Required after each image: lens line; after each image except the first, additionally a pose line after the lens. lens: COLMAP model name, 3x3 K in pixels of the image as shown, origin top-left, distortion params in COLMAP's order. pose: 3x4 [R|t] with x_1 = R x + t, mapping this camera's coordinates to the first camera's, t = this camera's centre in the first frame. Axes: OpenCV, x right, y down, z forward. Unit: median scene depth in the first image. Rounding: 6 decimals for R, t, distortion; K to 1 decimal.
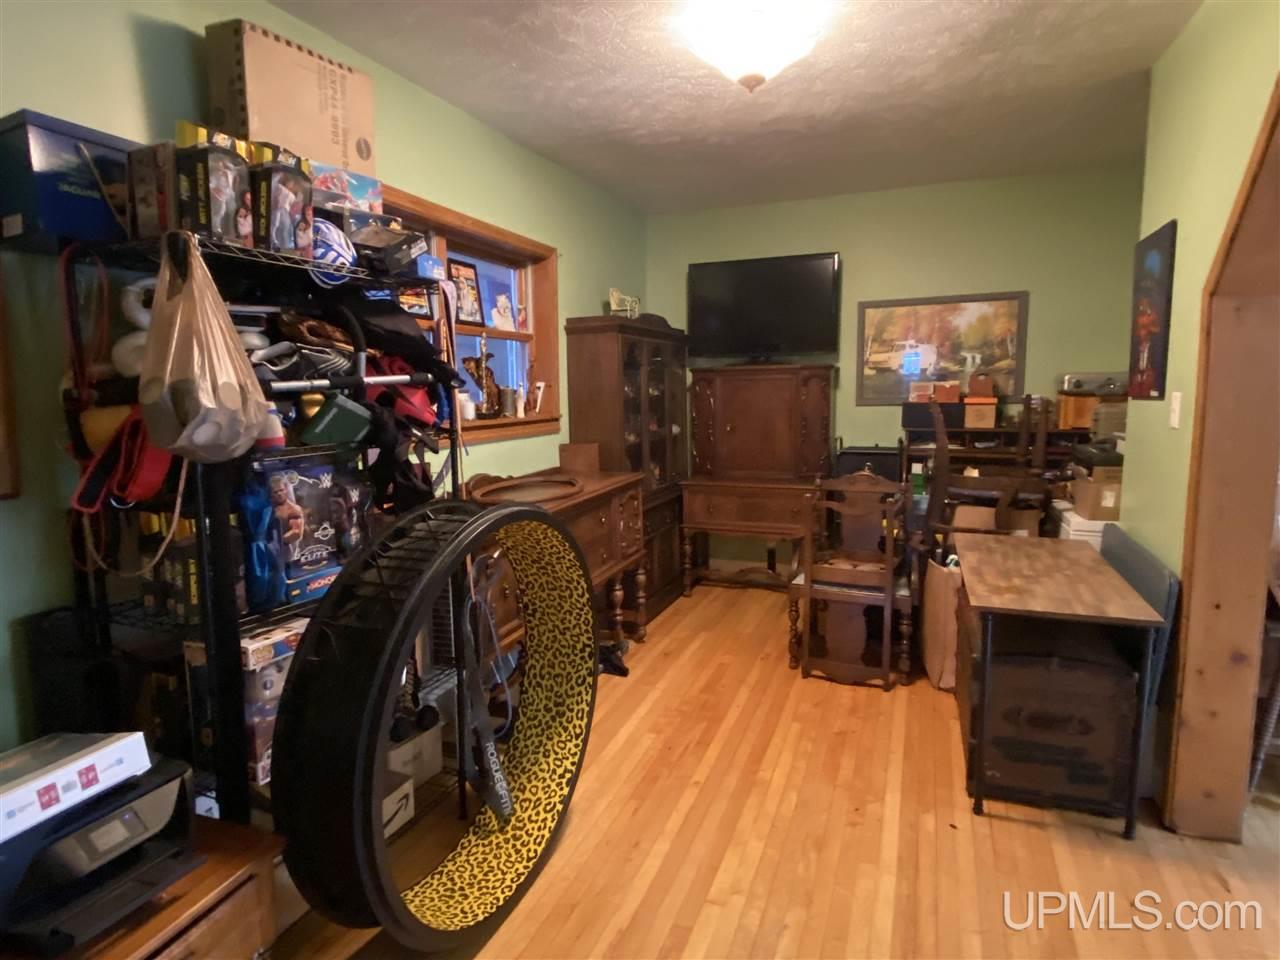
lens RADIAL K [[725.8, 0, 620.2], [0, 725.8, 482.5], [0, 0, 1]] dist [0.041204, -0.045233]
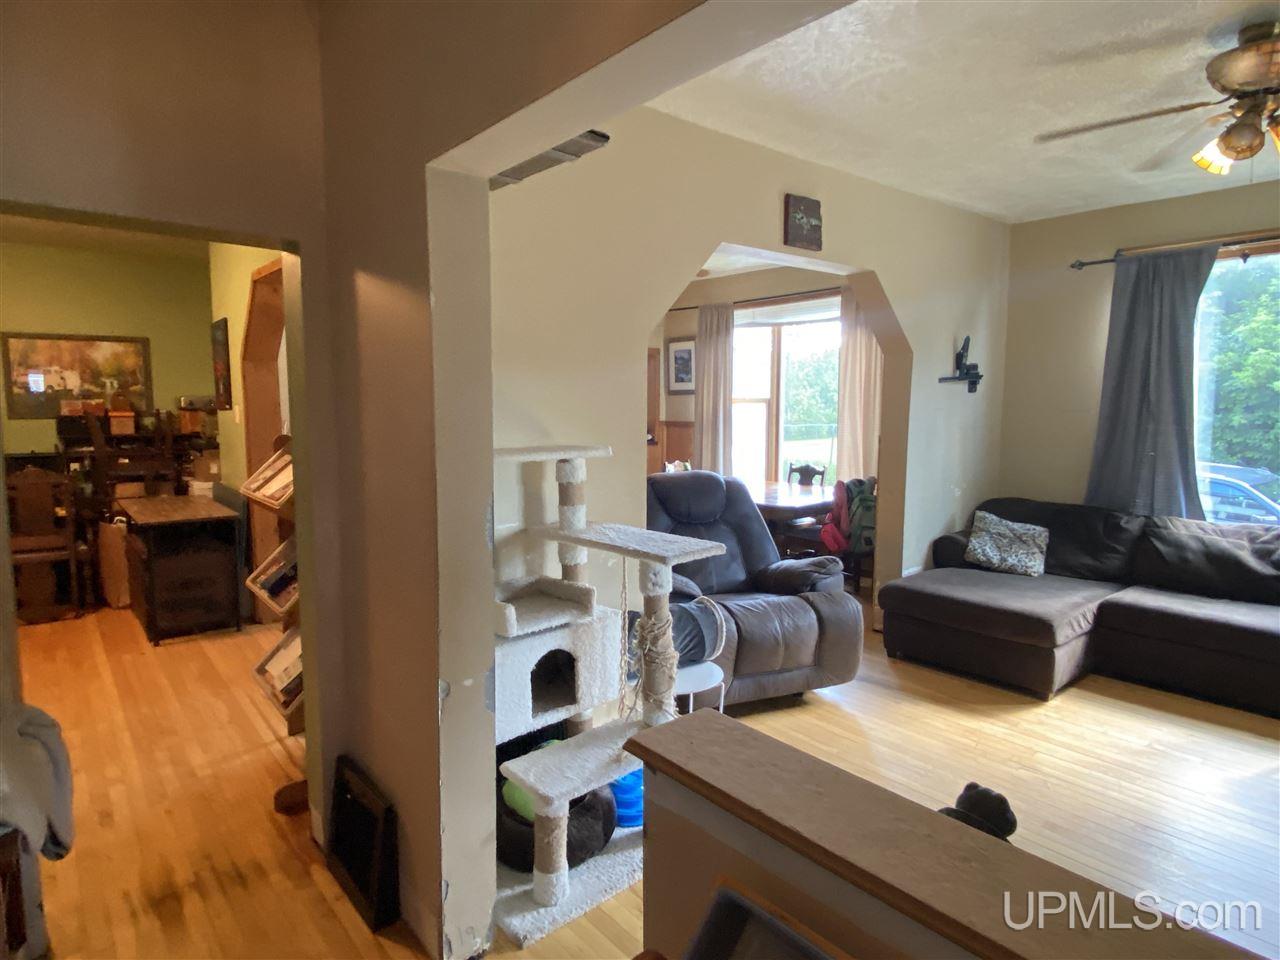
lens RADIAL K [[725.8, 0, 642.0], [0, 725.8, 473.4], [0, 0, 1]] dist [0.041204, -0.045233]
pose [[0.462559, -0.067556, 0.884011, -0.301320], [0.109352, 0.993827, 0.018730, 0.085870], [-0.879819, 0.088005, 0.467091, -0.531342]]
